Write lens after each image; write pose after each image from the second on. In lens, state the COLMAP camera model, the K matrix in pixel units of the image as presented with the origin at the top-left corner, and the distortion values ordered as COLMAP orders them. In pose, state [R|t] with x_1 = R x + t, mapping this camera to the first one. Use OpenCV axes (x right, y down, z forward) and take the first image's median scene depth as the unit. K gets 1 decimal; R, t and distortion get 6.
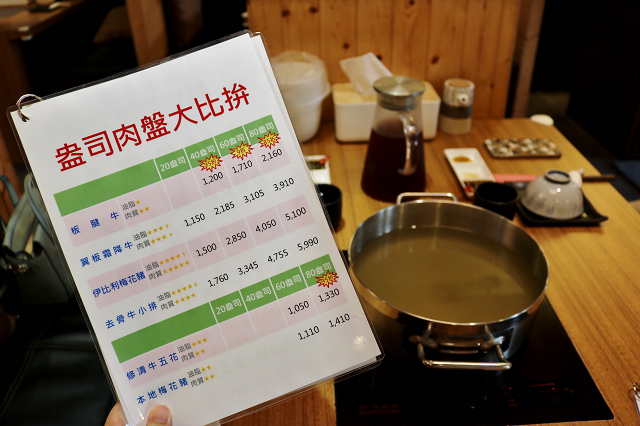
lens RADIAL K [[522.5, 0, 320.0], [0, 522.5, 213.0], [0, 0, 1]] dist [-0.151784, 0.112816]
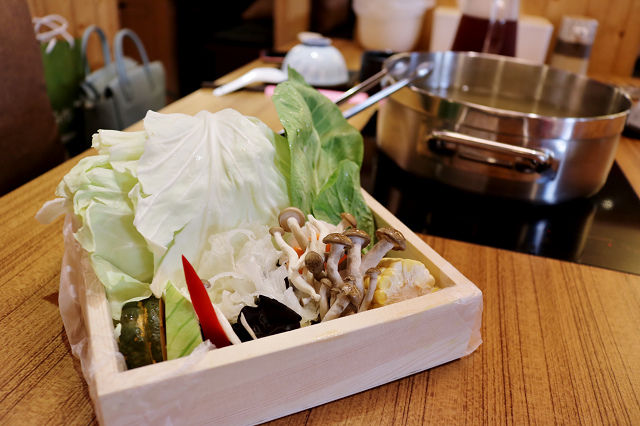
lens RADIAL K [[522.5, 0, 320.0], [0, 522.5, 213.0], [0, 0, 1]] dist [-0.151784, 0.112816]
pose [[0.948912, 0.211901, -0.233804, 0.122465], [-0.233139, 0.970135, -0.066961, 0.243177], [0.212632, 0.118049, 0.969975, 0.112052]]
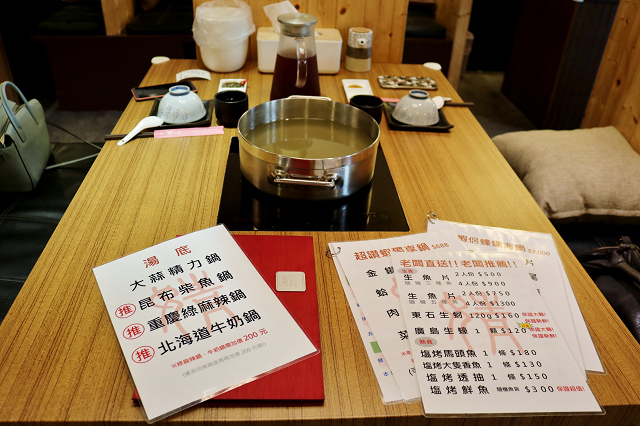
lens RADIAL K [[522.5, 0, 320.0], [0, 522.5, 213.0], [0, 0, 1]] dist [-0.151784, 0.112816]
pose [[0.997587, 0.037882, 0.058189, 0.123147], [-0.039125, 0.999026, 0.020379, 0.171748], [-0.057360, -0.022607, 0.998098, -0.244781]]
